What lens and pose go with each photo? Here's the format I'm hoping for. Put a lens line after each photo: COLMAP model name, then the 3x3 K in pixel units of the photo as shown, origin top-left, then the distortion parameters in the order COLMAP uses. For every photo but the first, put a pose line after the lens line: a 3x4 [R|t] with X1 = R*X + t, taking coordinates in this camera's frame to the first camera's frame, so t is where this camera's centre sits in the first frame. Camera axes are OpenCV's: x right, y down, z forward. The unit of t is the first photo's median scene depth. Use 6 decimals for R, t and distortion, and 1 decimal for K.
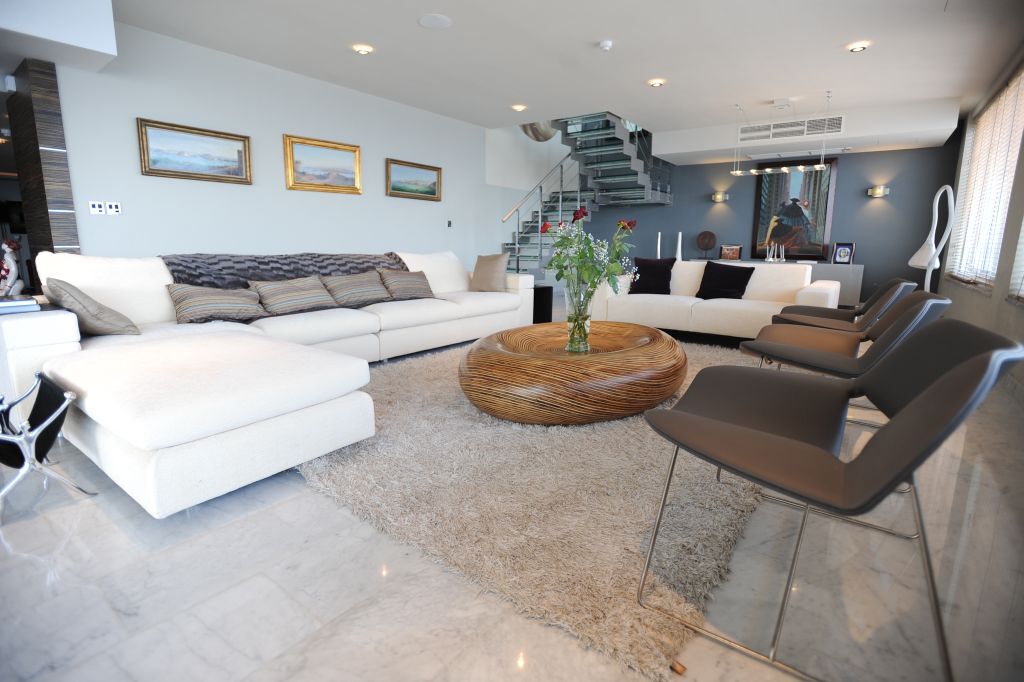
lens RADIAL K [[488.3, 0, 512.0], [0, 488.3, 341.0], [0, 0, 1]] dist [-0.056323, 0.016788]
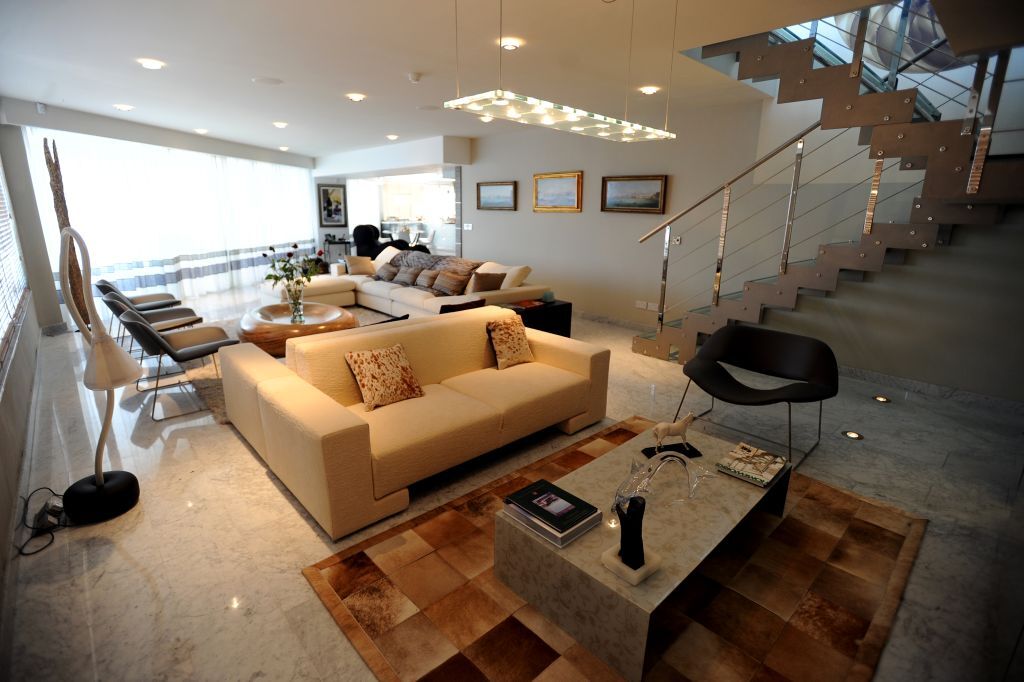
lens RADIAL K [[488.3, 0, 512.0], [0, 488.3, 341.0], [0, 0, 1]] dist [-0.056323, 0.016788]
pose [[-0.193017, 0.252014, -0.948279, 0.887044], [-0.207023, 0.934236, 0.290421, -0.308350], [0.959107, 0.252372, -0.128151, 1.035577]]
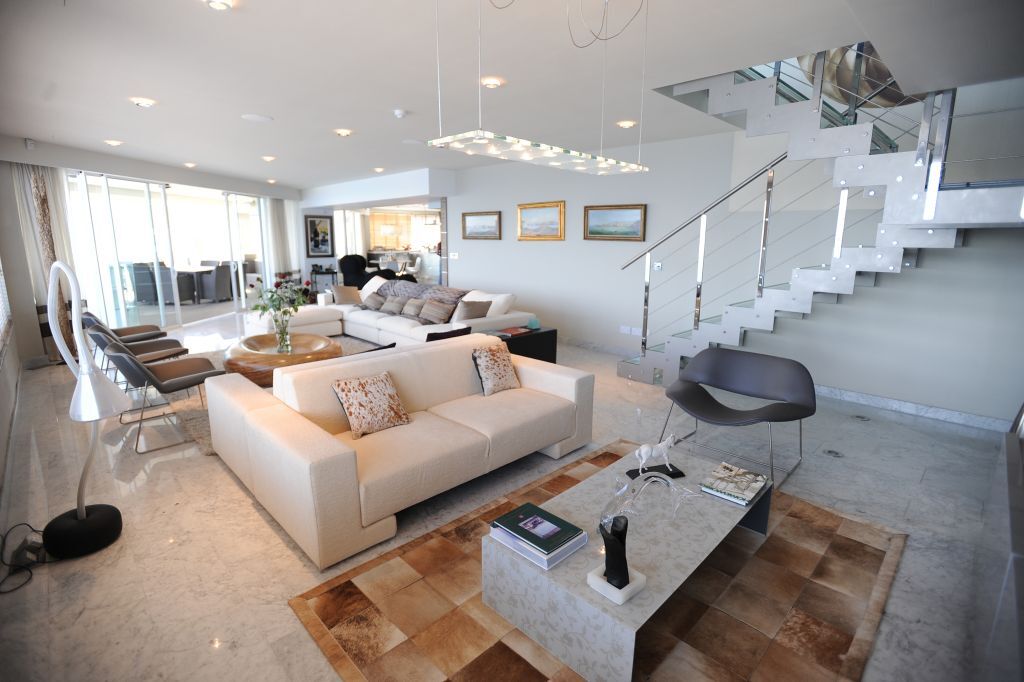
lens RADIAL K [[488.3, 0, 512.0], [0, 488.3, 341.0], [0, 0, 1]] dist [-0.056323, 0.016788]
pose [[-0.165706, 0.201472, -0.965376, 0.895643], [-0.198320, 0.952103, 0.232743, -0.310460], [0.966028, 0.230020, -0.117813, 1.039563]]
